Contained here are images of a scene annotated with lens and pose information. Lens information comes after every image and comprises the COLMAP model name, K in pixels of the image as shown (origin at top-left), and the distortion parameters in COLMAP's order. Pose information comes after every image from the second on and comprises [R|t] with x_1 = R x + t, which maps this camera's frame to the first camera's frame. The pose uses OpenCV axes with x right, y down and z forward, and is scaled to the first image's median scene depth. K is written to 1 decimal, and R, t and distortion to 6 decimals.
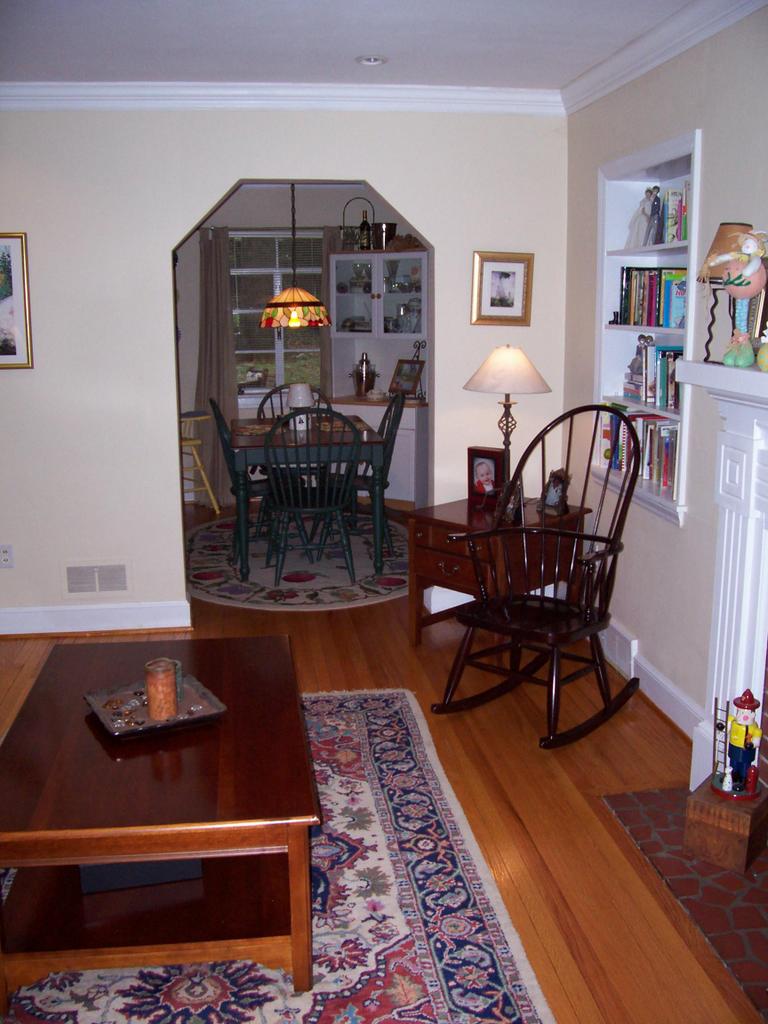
lens RADIAL K [[1002.7, 0, 384.0], [0, 1002.7, 512.0], [0, 0, 1]] dist [-0.187283, 0.176479]
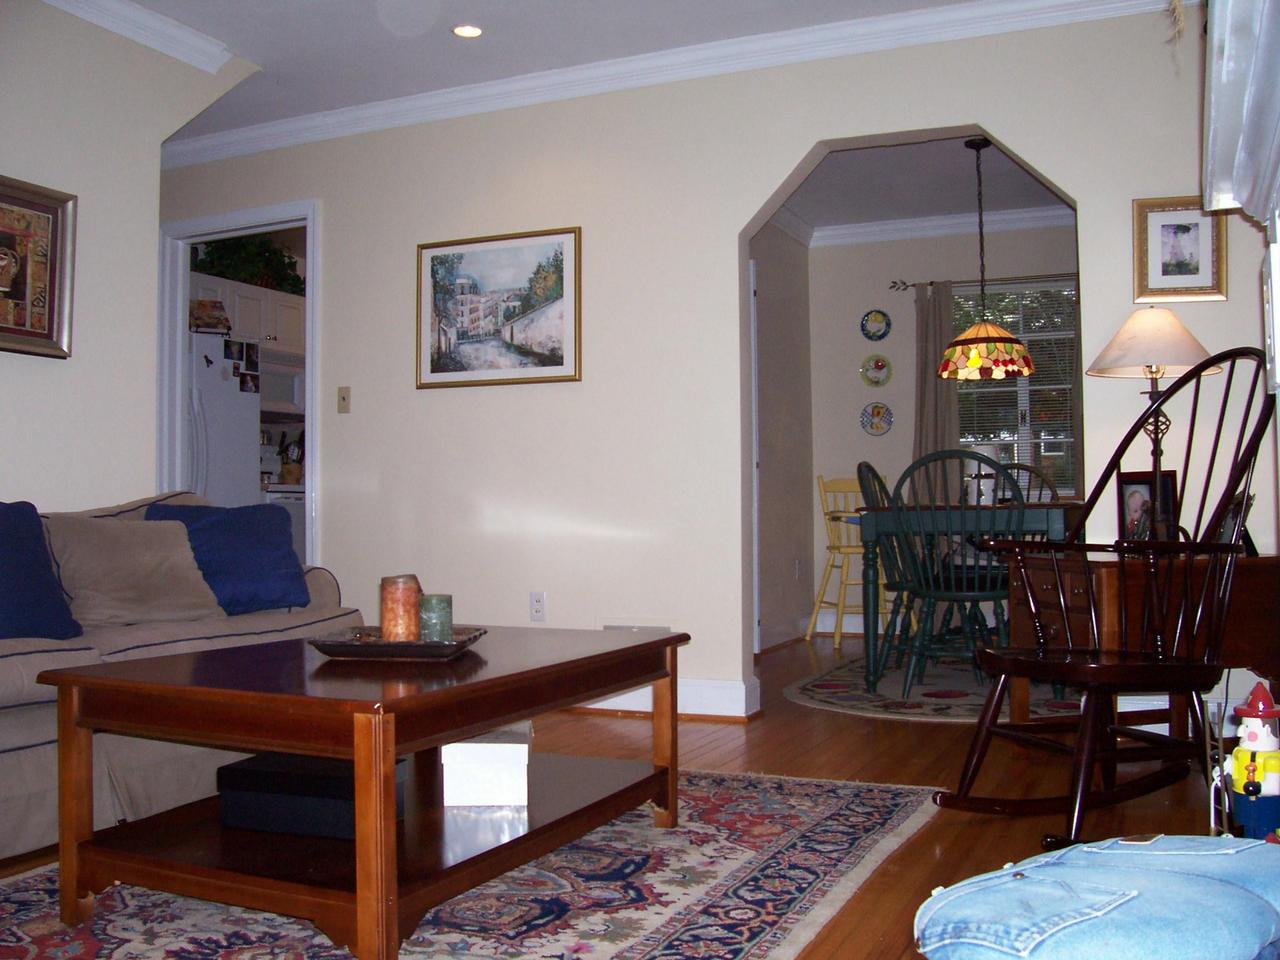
lens RADIAL K [[1253.3, 0, 640.0], [0, 1253.3, 480.0], [0, 0, 1]] dist [-0.187283, 0.176479]
pose [[0.842096, -0.015193, -0.539114, 0.263614], [-0.108172, 0.974533, -0.196429, 0.141842], [0.528368, 0.223729, 0.819007, 0.154511]]
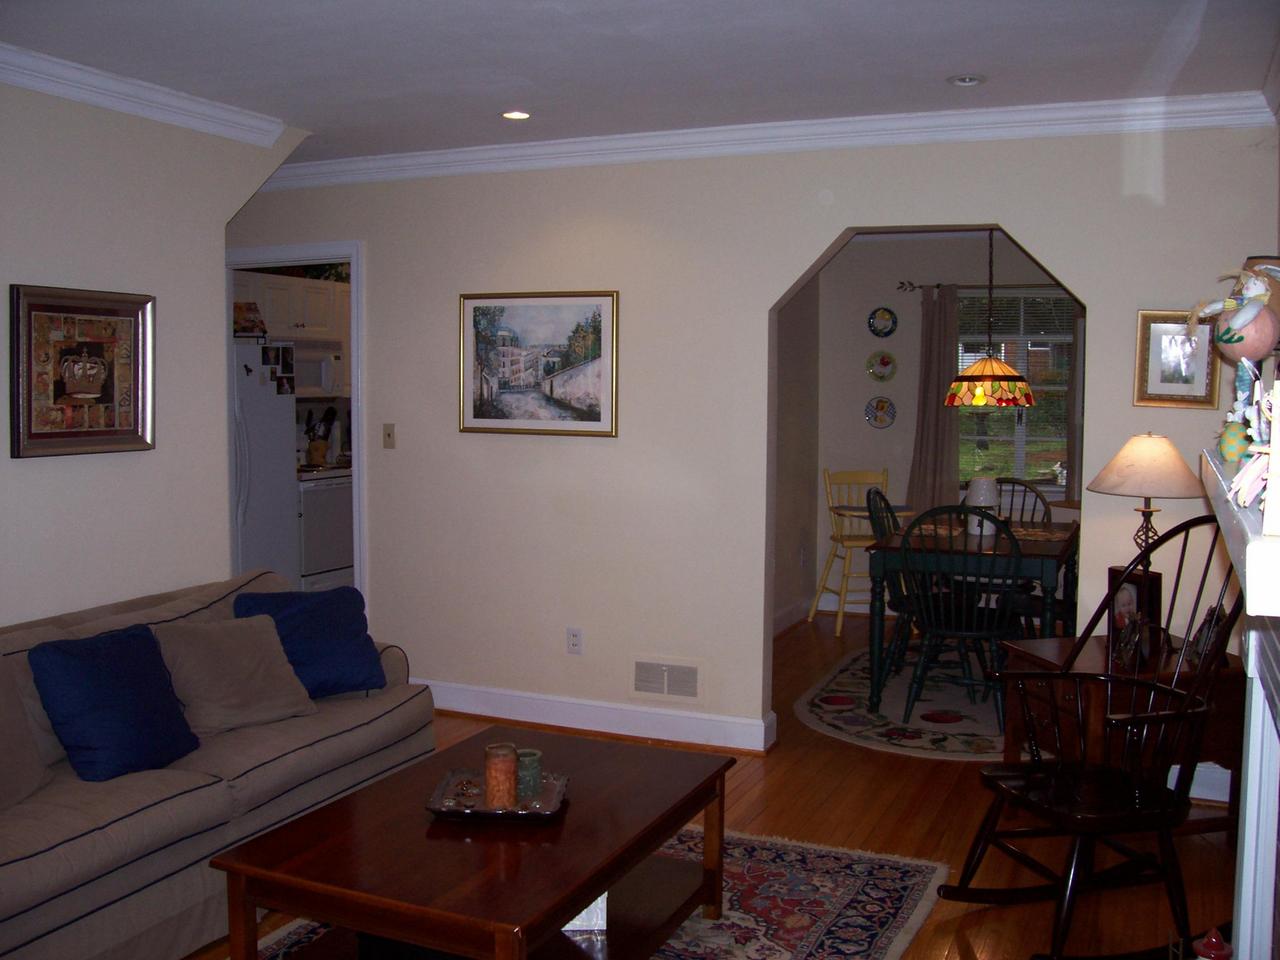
lens RADIAL K [[1253.3, 0, 640.0], [0, 1253.3, 480.0], [0, 0, 1]] dist [-0.187283, 0.176479]
pose [[0.849279, 0.052662, -0.525311, 0.269862], [-0.119612, 0.988332, -0.094300, 0.000104], [0.514216, 0.142921, 0.845669, 0.029300]]
